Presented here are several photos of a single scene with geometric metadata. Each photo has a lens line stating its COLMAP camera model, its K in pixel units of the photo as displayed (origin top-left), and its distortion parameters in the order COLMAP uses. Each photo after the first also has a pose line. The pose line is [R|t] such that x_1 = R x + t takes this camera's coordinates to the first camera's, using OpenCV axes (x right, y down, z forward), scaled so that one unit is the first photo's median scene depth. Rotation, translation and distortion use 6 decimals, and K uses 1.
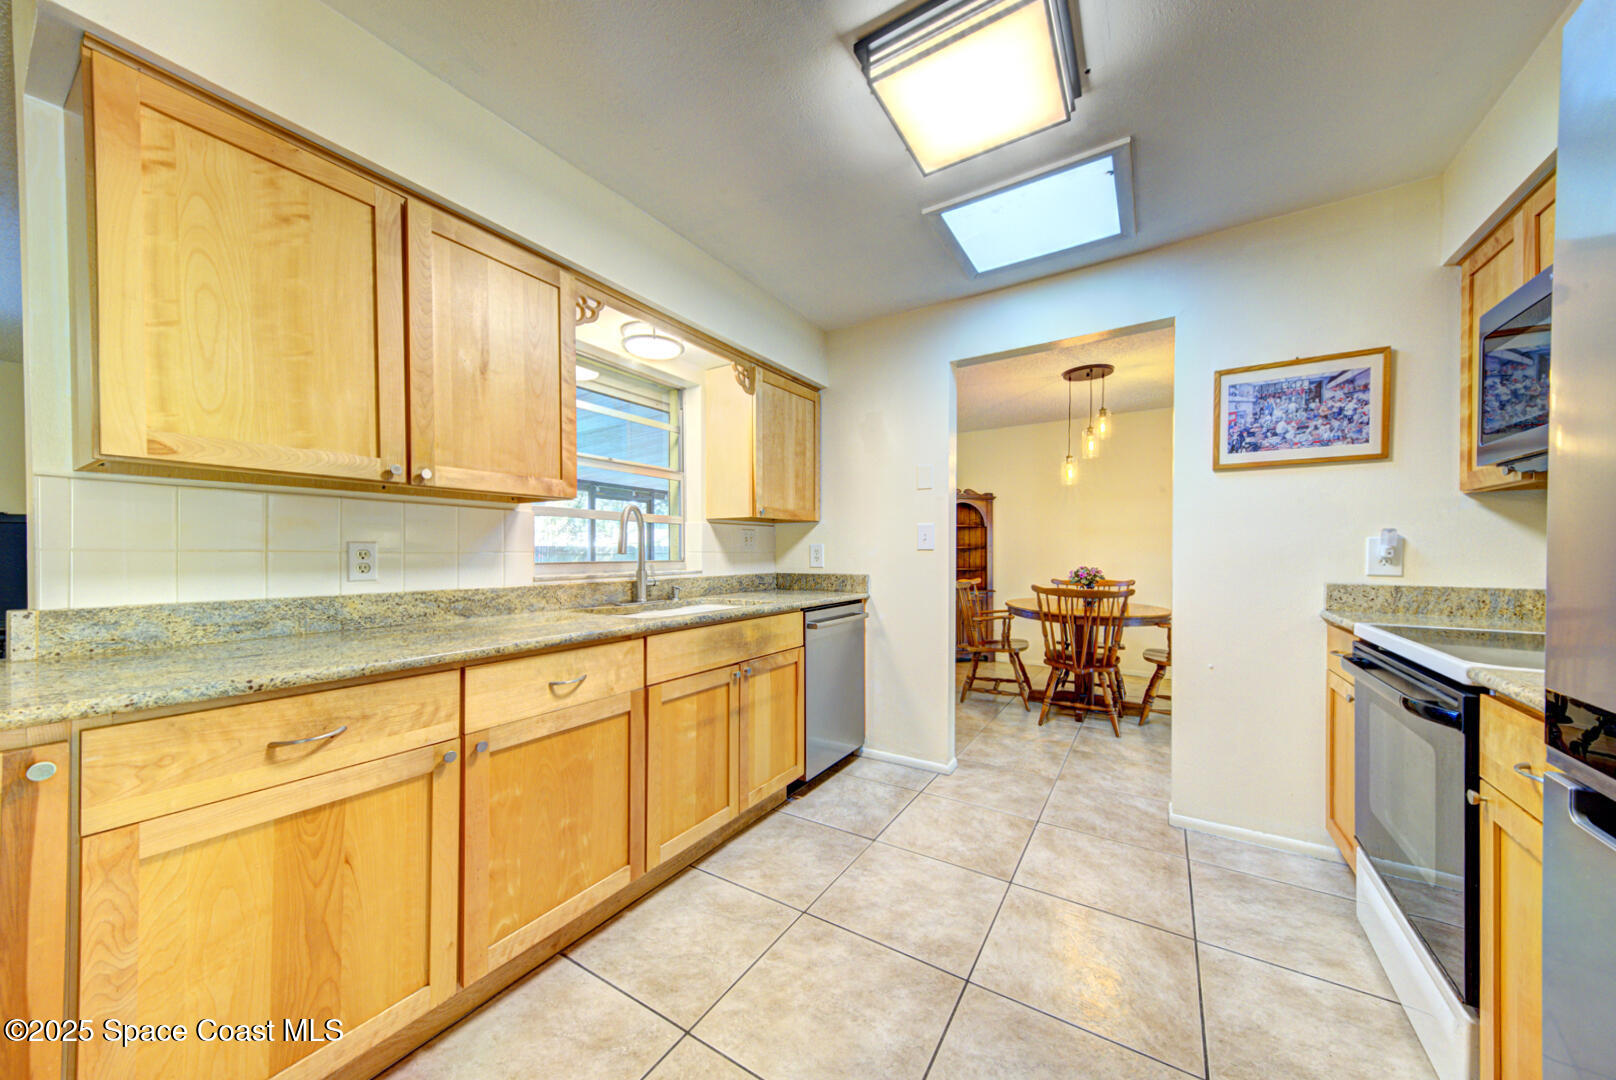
lens RADIAL K [[557.1, 0, 804.4], [0, 557.1, 554.3], [0, 0, 1]] dist [0.018104, -0.000041]
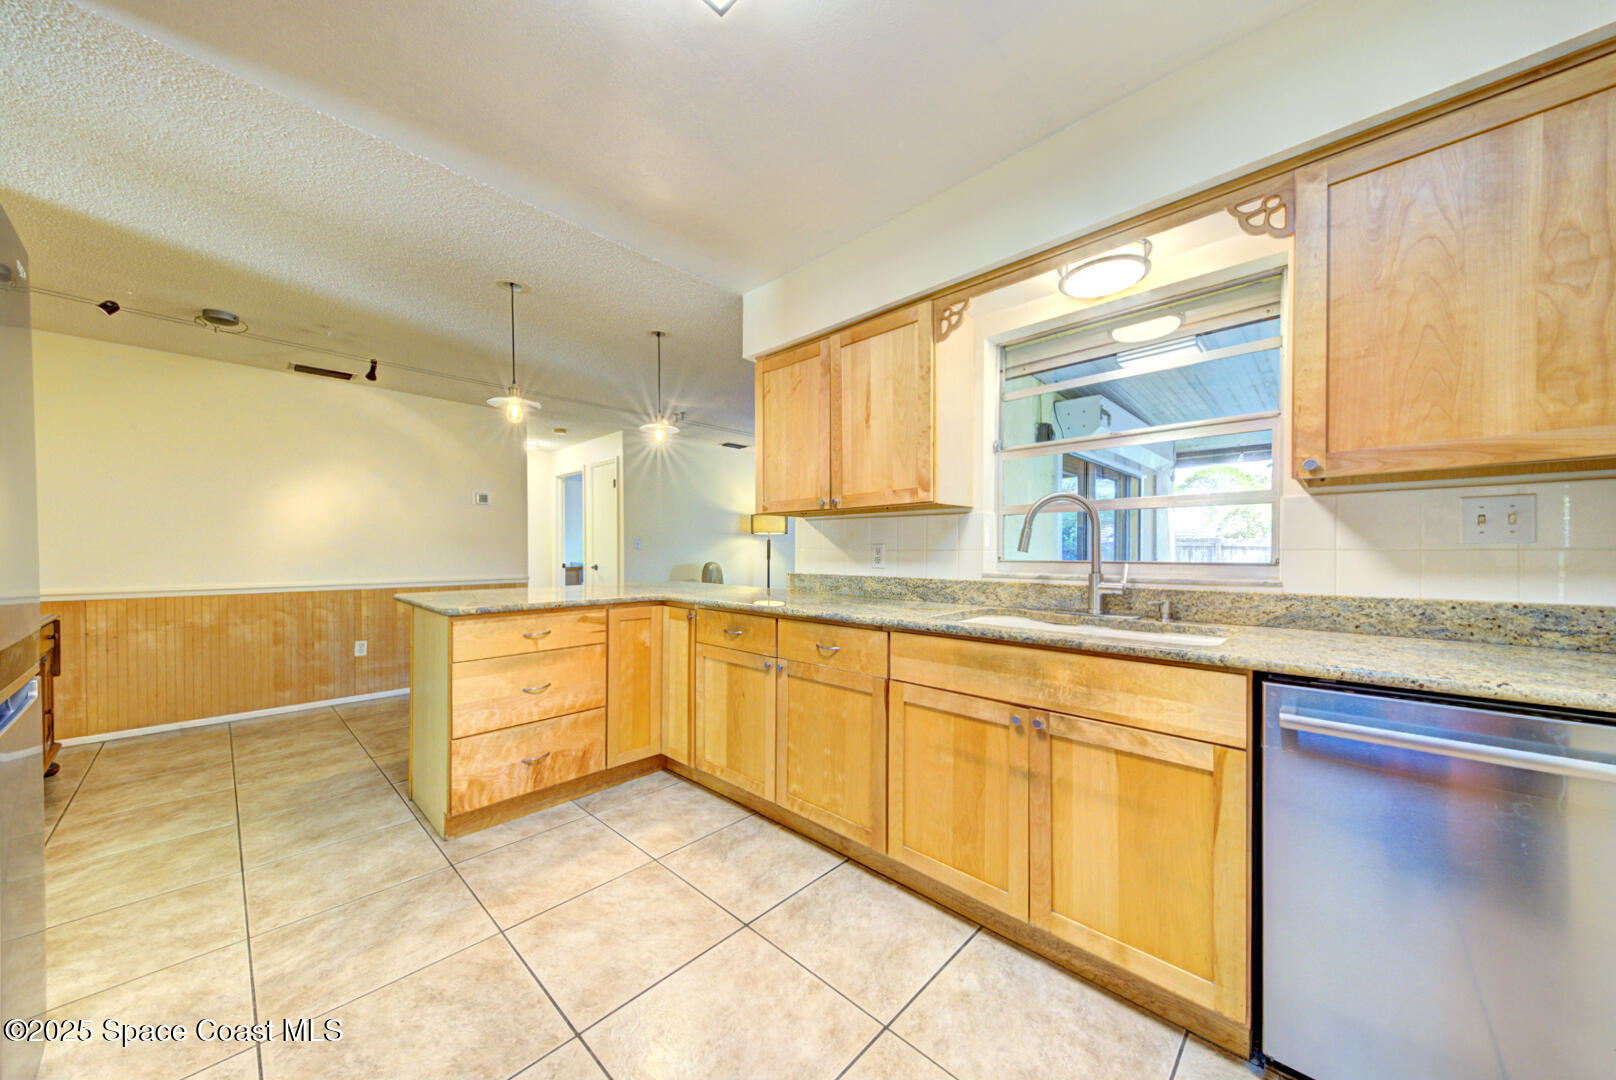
lens RADIAL K [[557.1, 0, 807.3], [0, 557.1, 554.3], [0, 0, 1]] dist [0.018104, -0.000041]
pose [[-0.199551, 0.008345, -0.979852, 0.477717], [-0.002024, 0.999958, 0.008929, -0.003487], [0.979885, 0.003765, -0.199525, 0.656206]]
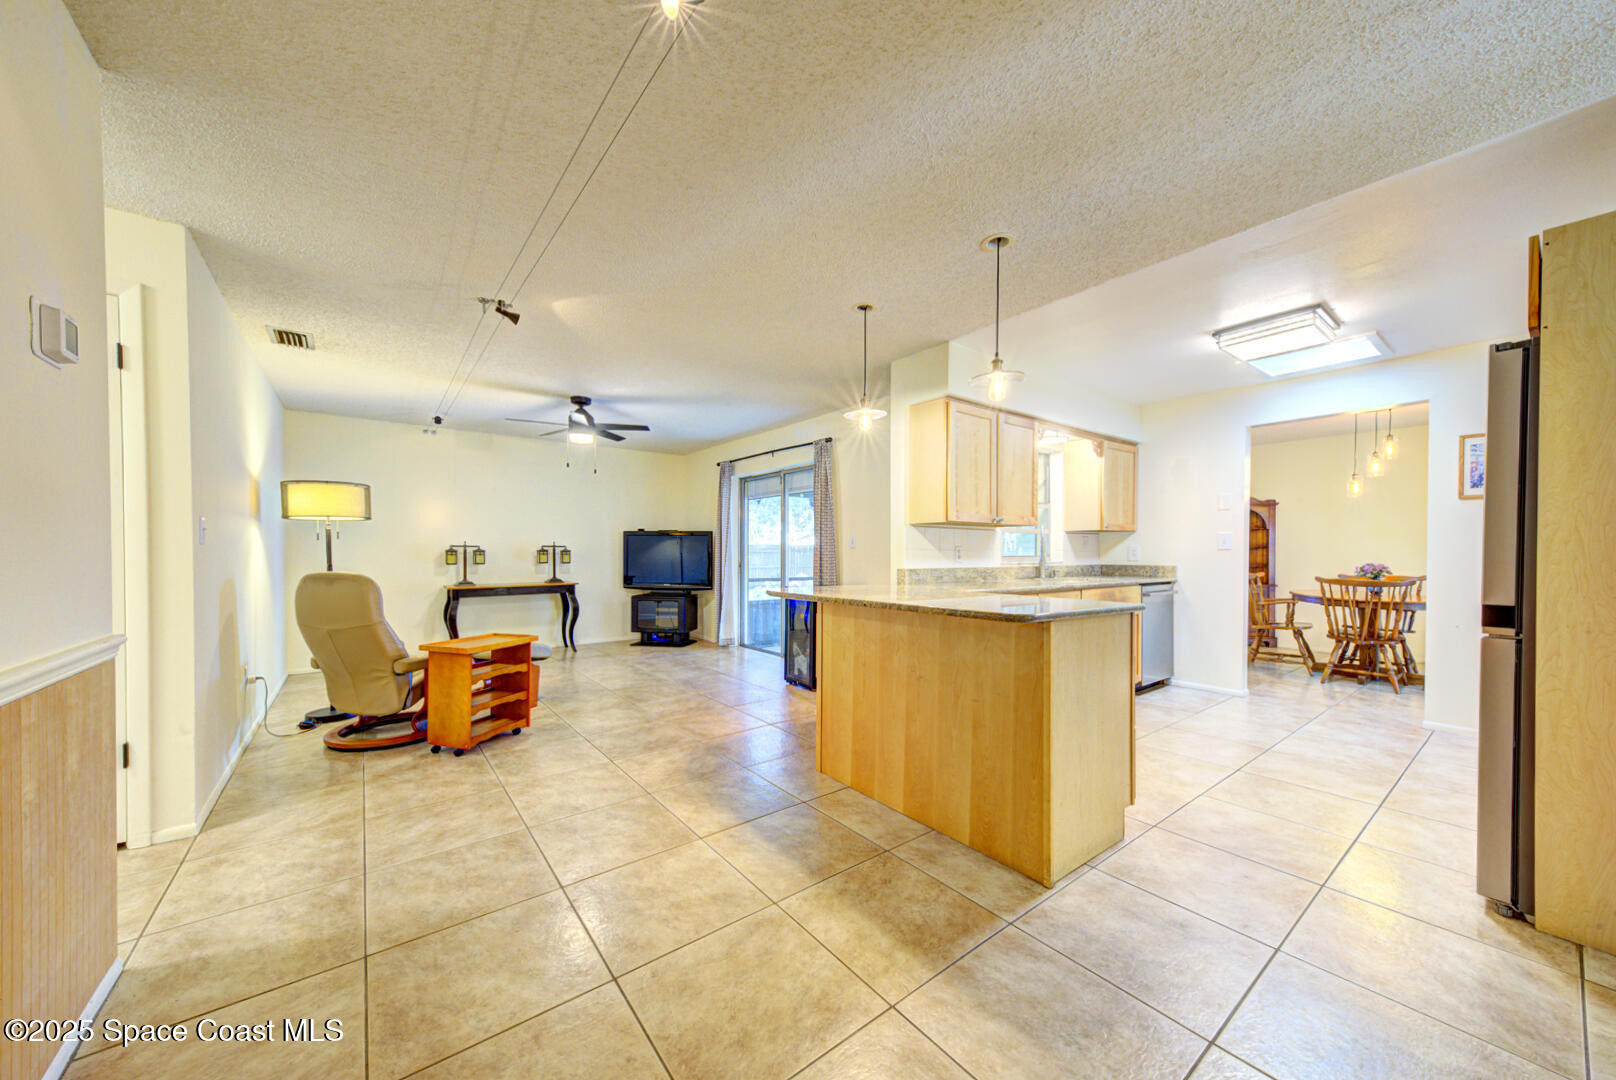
lens RADIAL K [[566.5, 0, 797.8], [0, 566.5, 554.5], [0, 0, 1]] dist [0.013553, -0.000557]
pose [[0.935269, 0.004785, -0.353904, -0.331904], [-0.003682, 0.999986, 0.003791, 0.004120], [0.353917, -0.002243, 0.935274, -0.901162]]
